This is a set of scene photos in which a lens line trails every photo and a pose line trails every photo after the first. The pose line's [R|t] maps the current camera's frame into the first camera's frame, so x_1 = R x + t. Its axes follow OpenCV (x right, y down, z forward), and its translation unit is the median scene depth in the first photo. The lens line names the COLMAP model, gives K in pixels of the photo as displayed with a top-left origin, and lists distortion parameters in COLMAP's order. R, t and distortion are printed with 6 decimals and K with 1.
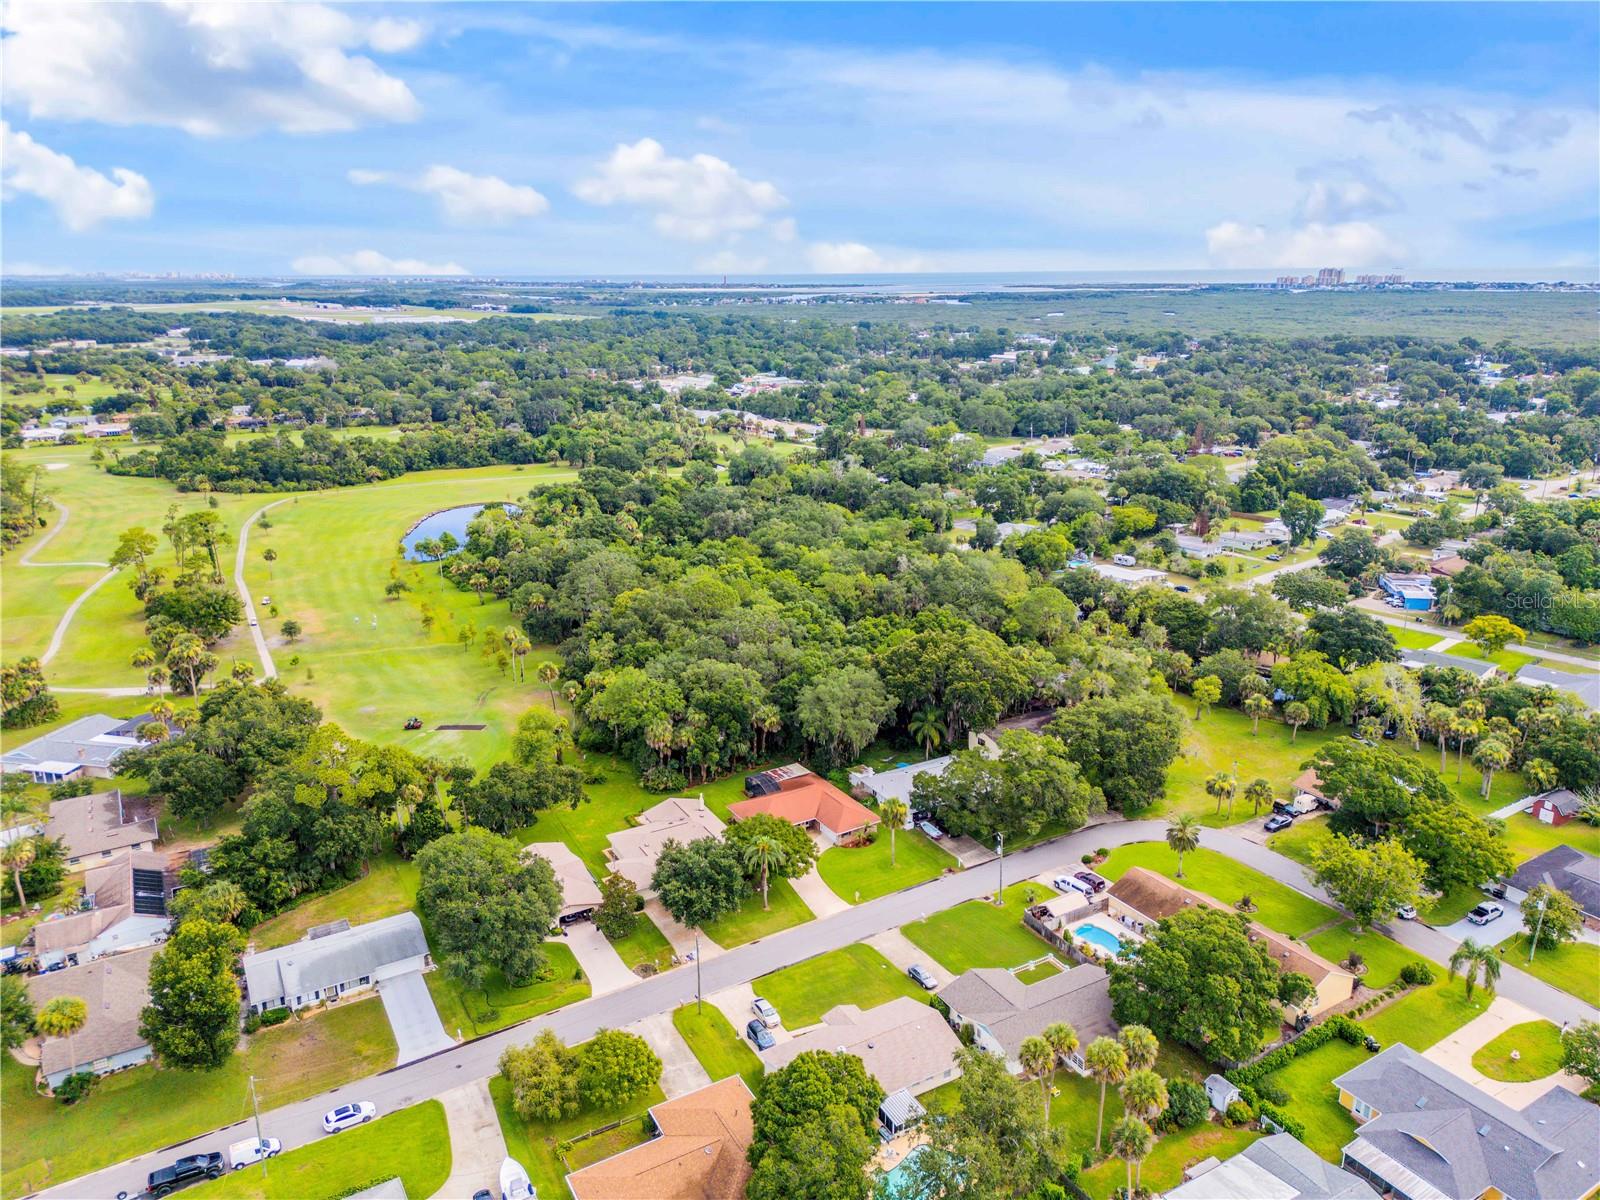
lens RADIAL K [[1120.6, 0, 797.9], [0, 1120.6, 601.0], [0, 0, 1]] dist [0.076496, -0.071313]
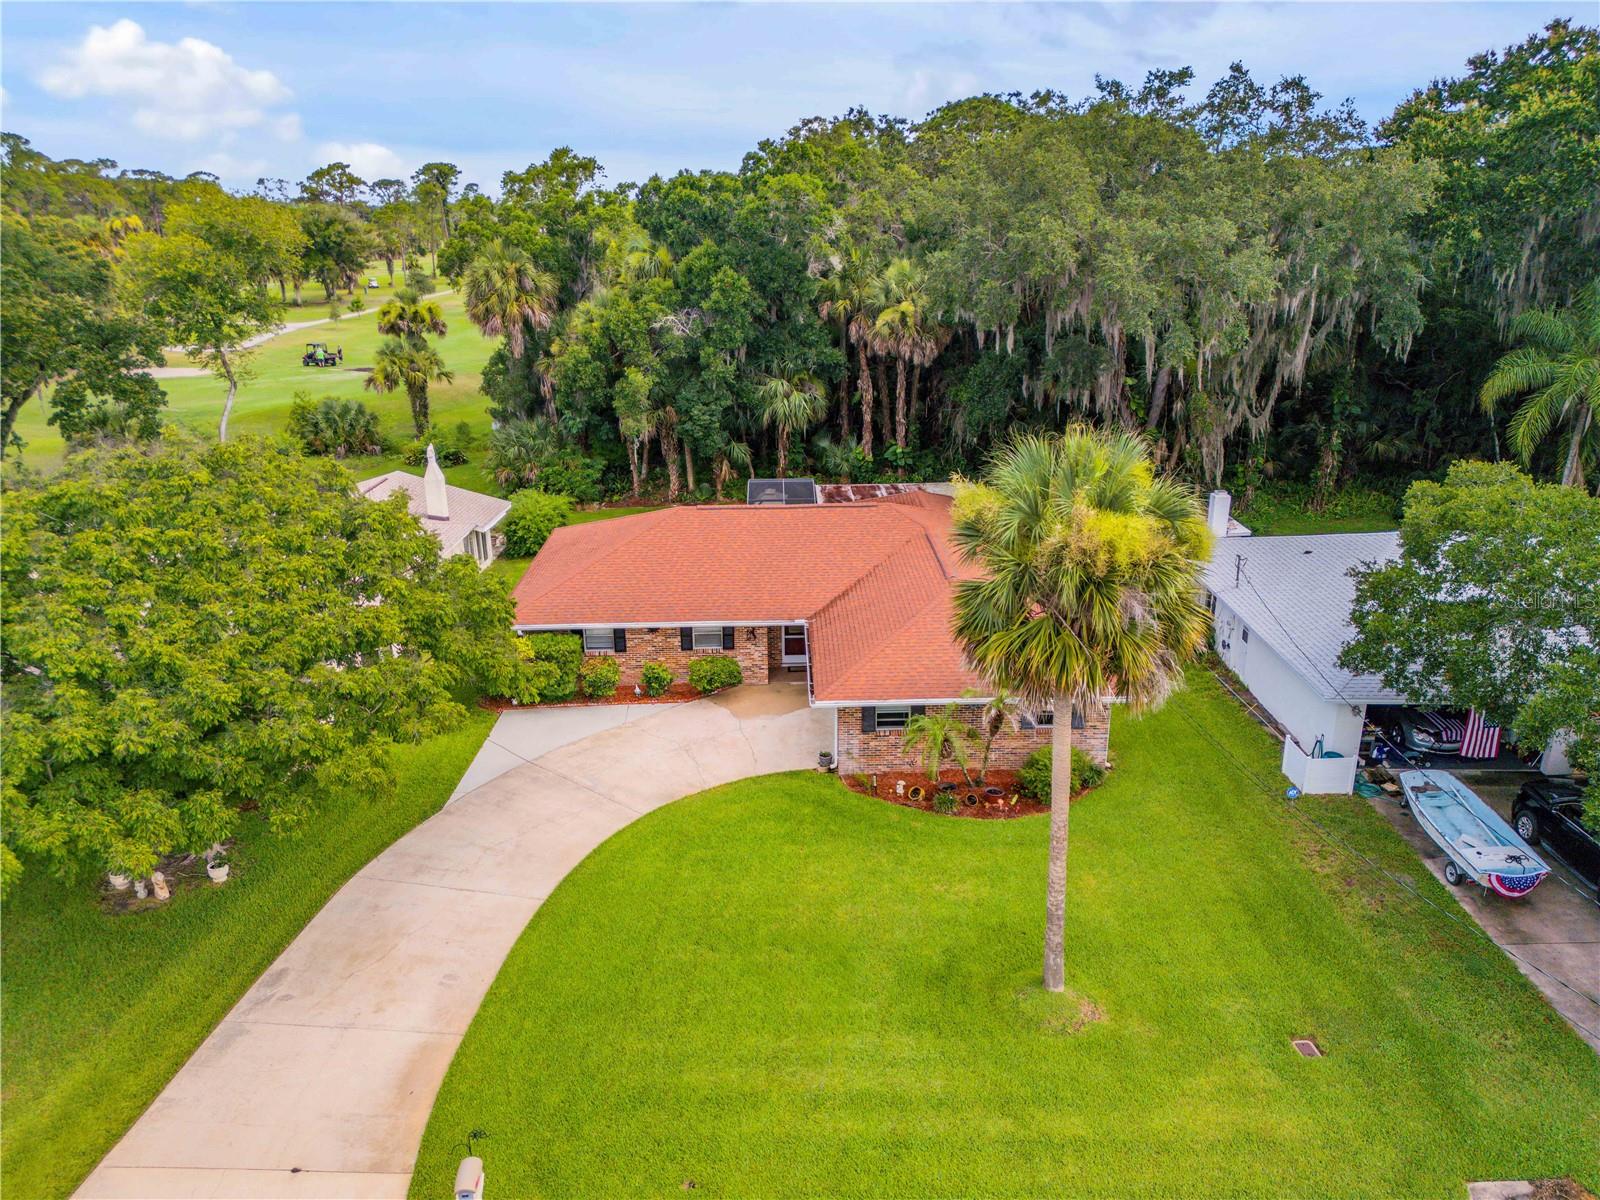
lens RADIAL K [[1119.2, 0, 798.2], [0, 1119.2, 600.0], [0, 0, 1]] dist [0.090516, -0.099762]
pose [[0.862694, 0.164609, -0.478187, 0.093010], [-0.139350, 0.986314, 0.088123, 0.147338], [0.486149, -0.009388, 0.873826, 0.705267]]
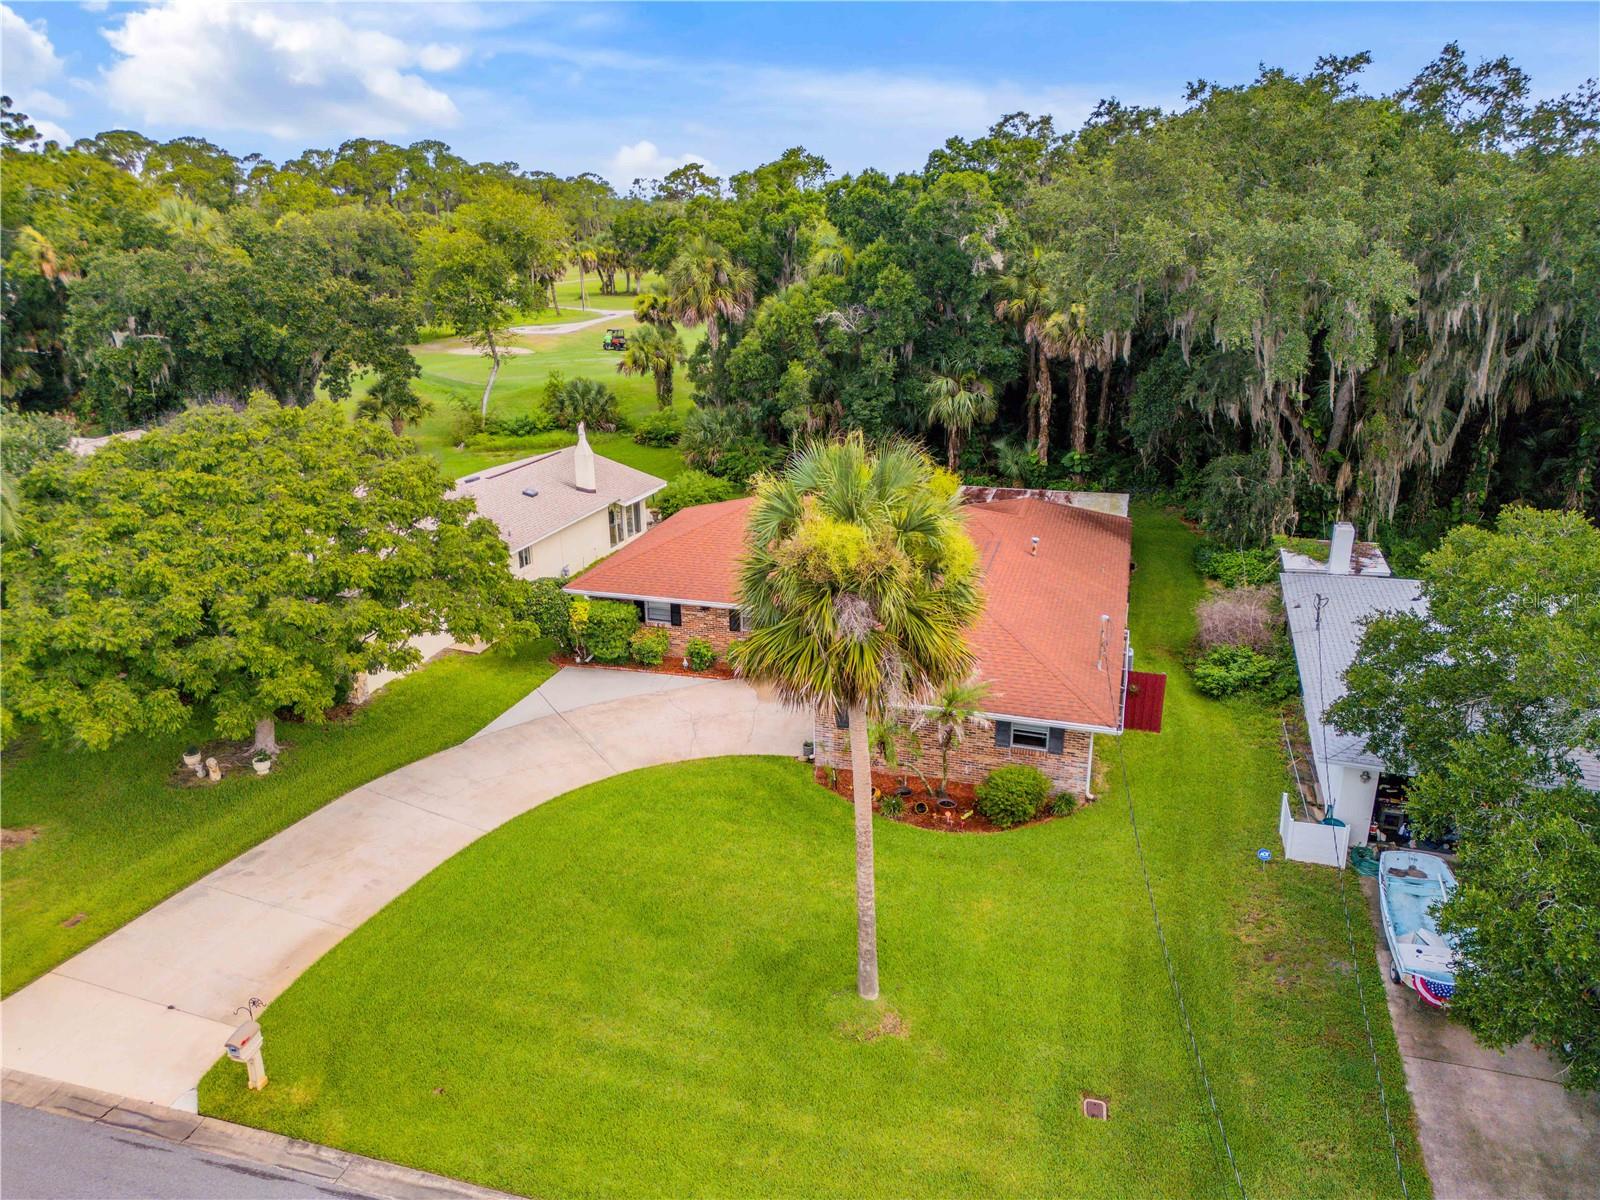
lens RADIAL K [[1120.6, 0, 797.9], [0, 1120.6, 601.0], [0, 0, 1]] dist [0.076496, -0.071313]
pose [[0.666560, 0.247458, -0.703180, 0.129985], [-0.207140, 0.967630, 0.144168, 0.139641], [0.716094, 0.049560, 0.696242, 0.729442]]
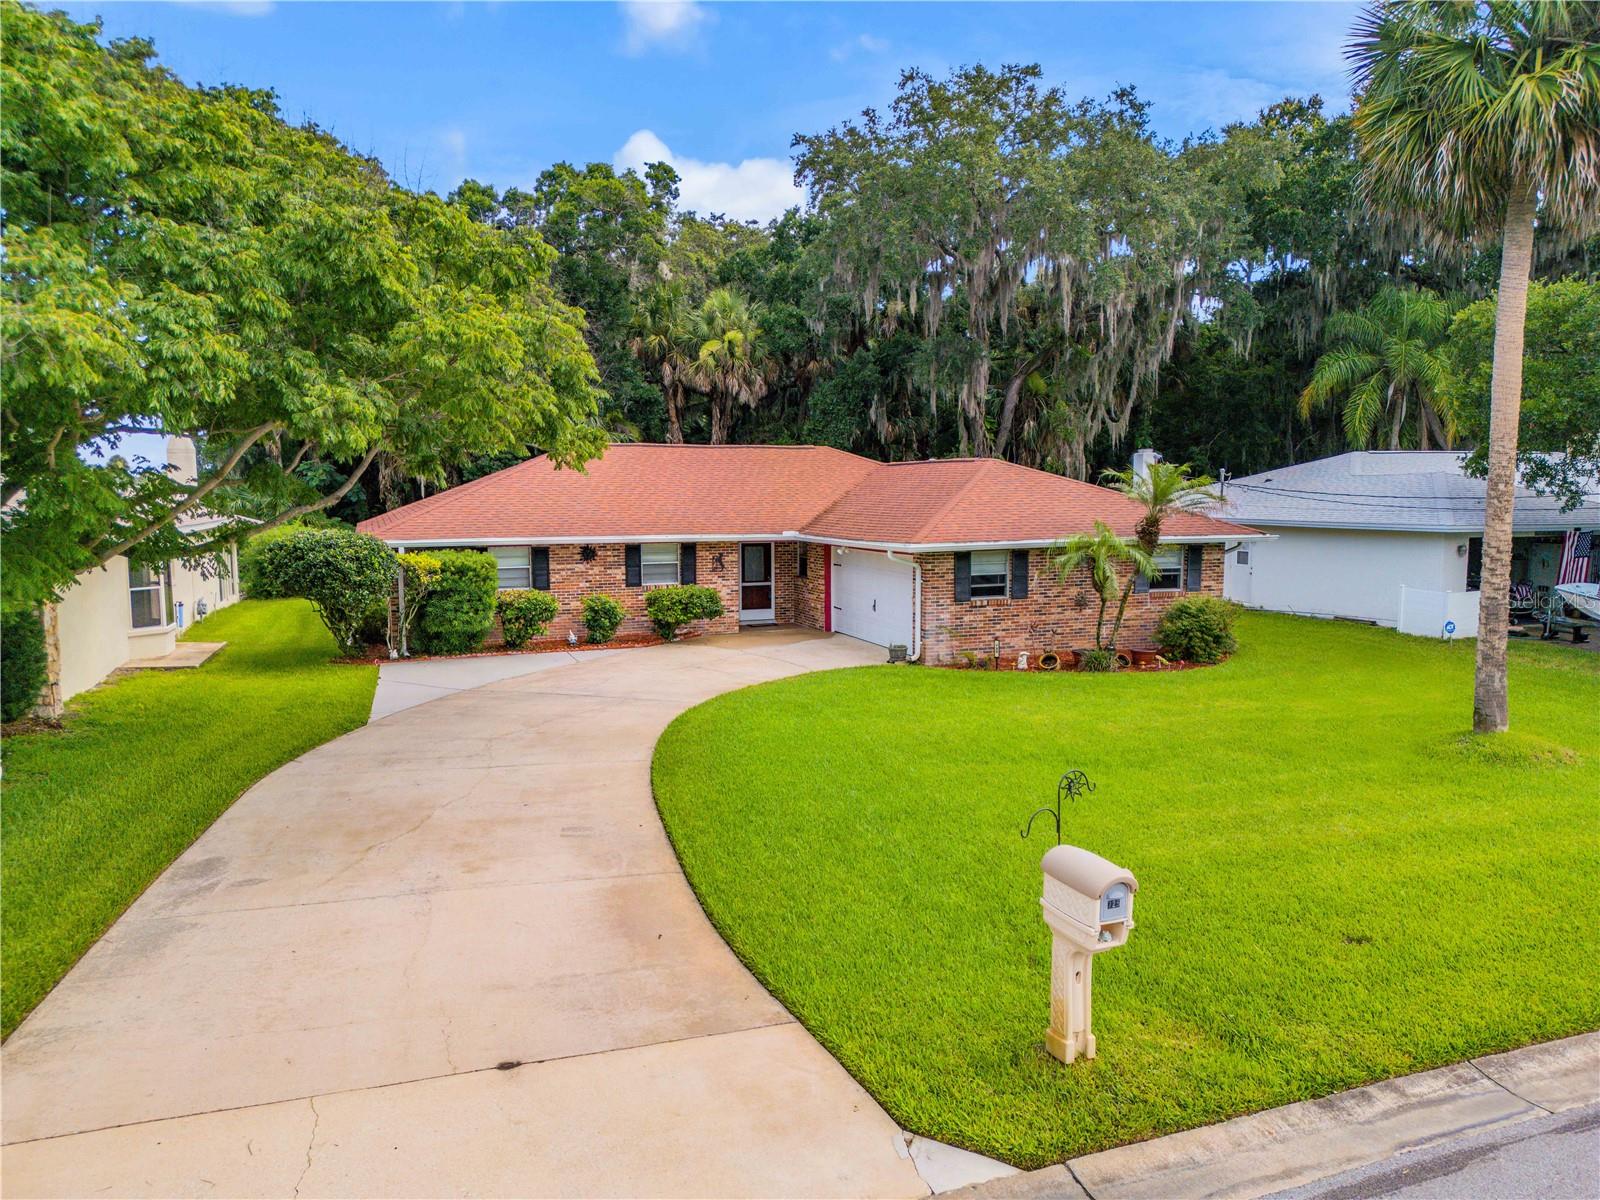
lens RADIAL K [[1120.6, 0, 797.9], [0, 1120.6, 601.0], [0, 0, 1]] dist [0.076496, -0.071313]
pose [[0.982199, 0.020202, -0.186756, 0.038145], [-0.054724, 0.981850, -0.181595, 0.197035], [0.179697, 0.188582, 0.965477, 0.729121]]
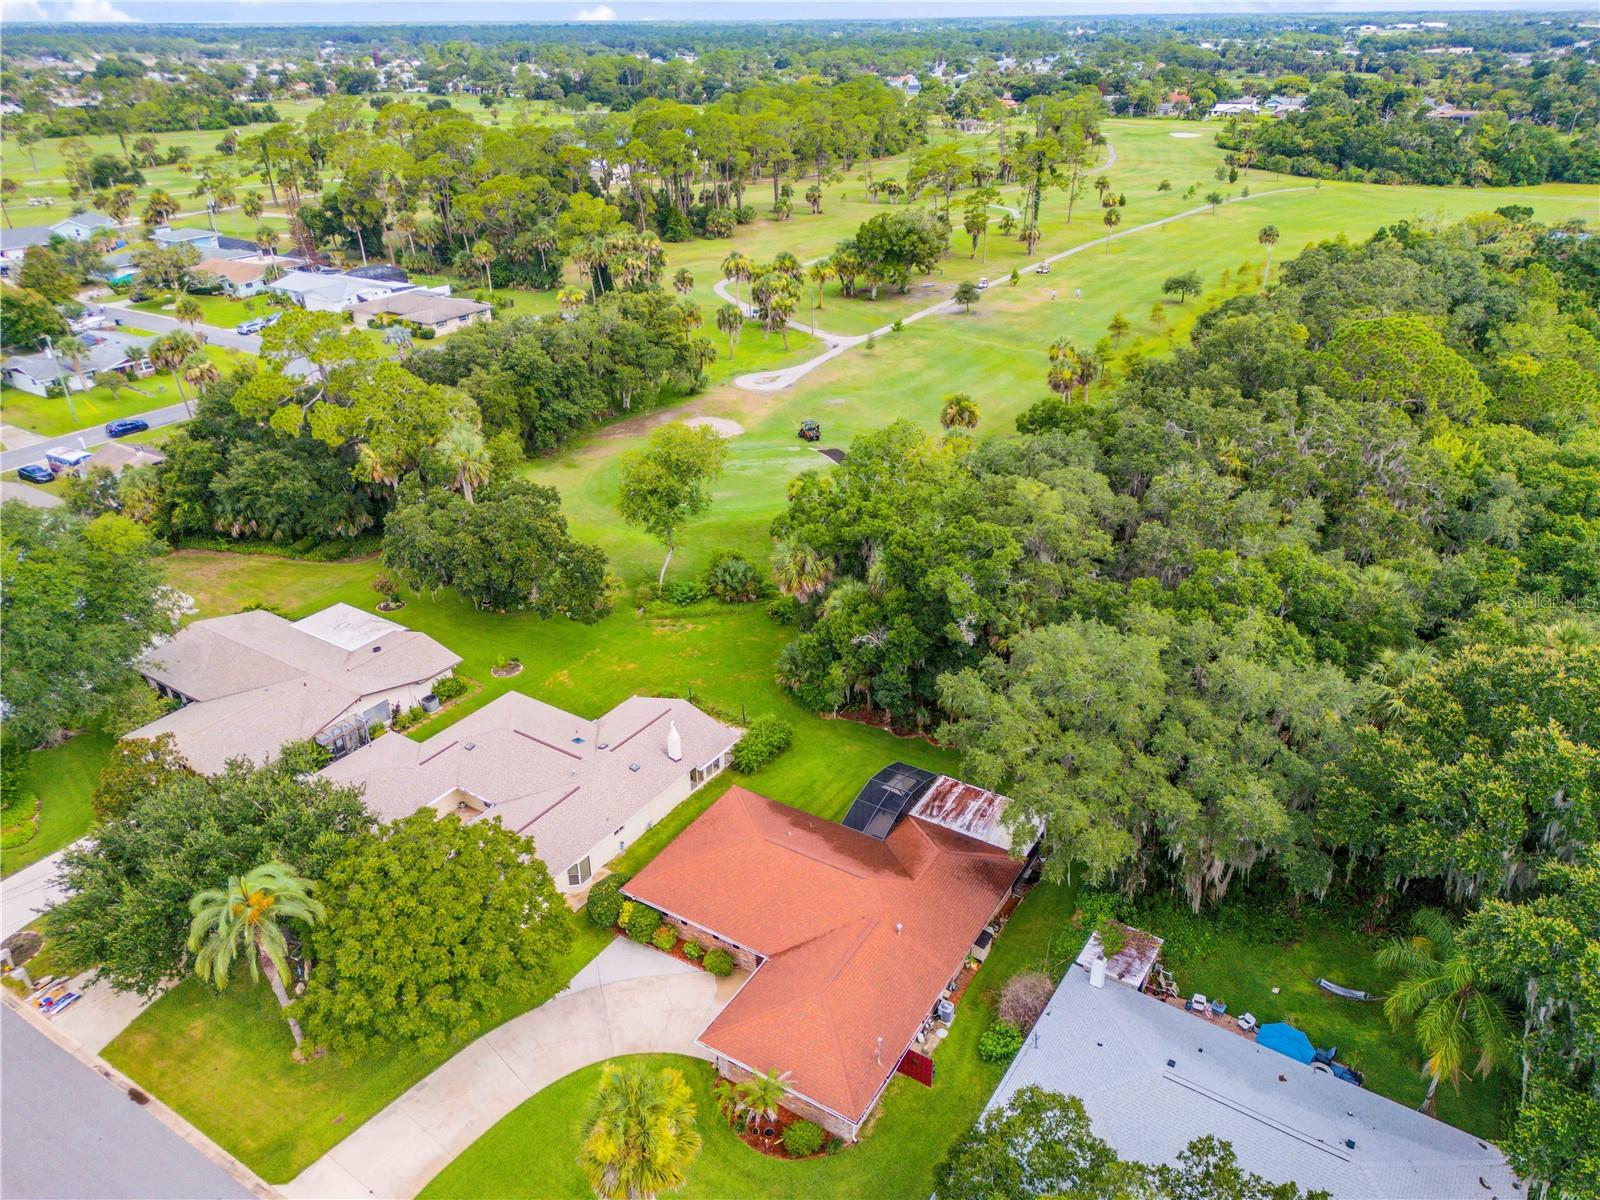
lens RADIAL K [[1119.2, 0, 798.2], [0, 1119.2, 600.0], [0, 0, 1]] dist [0.090516, -0.099762]
pose [[0.447469, 0.409584, -0.794992, 0.204978], [-0.246063, 0.911032, 0.330869, -0.011870], [0.859782, 0.047565, 0.508442, 0.713102]]
